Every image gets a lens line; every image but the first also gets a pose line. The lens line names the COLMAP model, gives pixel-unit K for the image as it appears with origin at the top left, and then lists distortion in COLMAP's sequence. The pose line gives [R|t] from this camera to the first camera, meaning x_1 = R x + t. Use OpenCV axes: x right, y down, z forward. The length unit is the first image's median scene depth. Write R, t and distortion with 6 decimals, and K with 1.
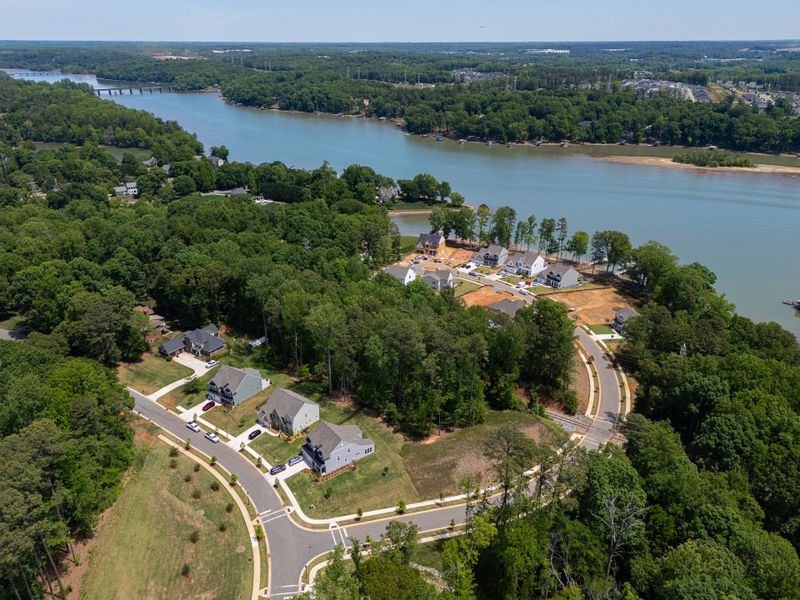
lens RADIAL K [[598.5, 0, 400.0], [0, 598.5, 300.0], [0, 0, 1]] dist [0.062248, -0.060400]
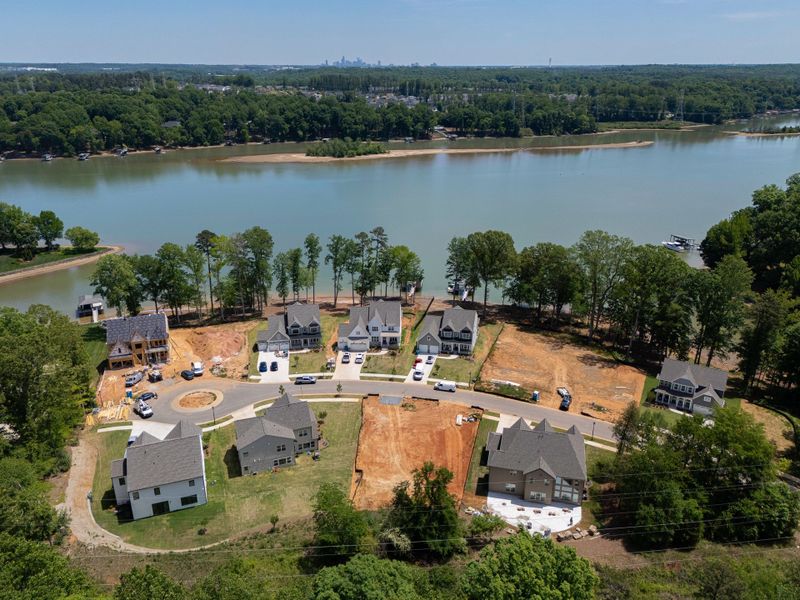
lens RADIAL K [[598.5, 0, 400.0], [0, 598.5, 300.0], [0, 0, 1]] dist [0.062248, -0.060400]
pose [[0.726852, -0.247256, 0.640742, -0.060291], [0.271067, 0.960487, 0.063146, -0.069939], [-0.631037, 0.127786, 0.765155, 0.397517]]
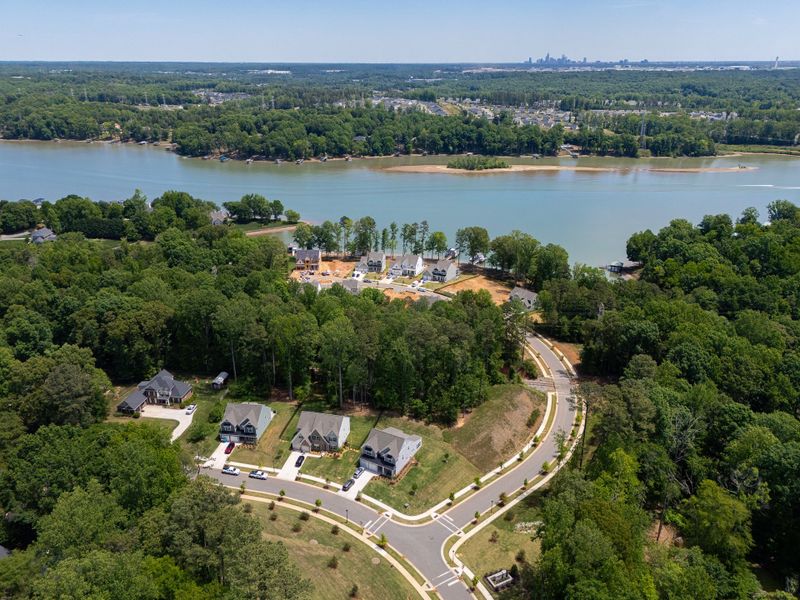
lens RADIAL K [[598.5, 0, 400.0], [0, 598.5, 300.0], [0, 0, 1]] dist [0.062248, -0.060400]
pose [[0.904832, -0.155909, 0.396197, -0.160018], [0.167411, 0.985871, 0.005623, -0.004326], [-0.391476, 0.061240, 0.918148, 0.009733]]
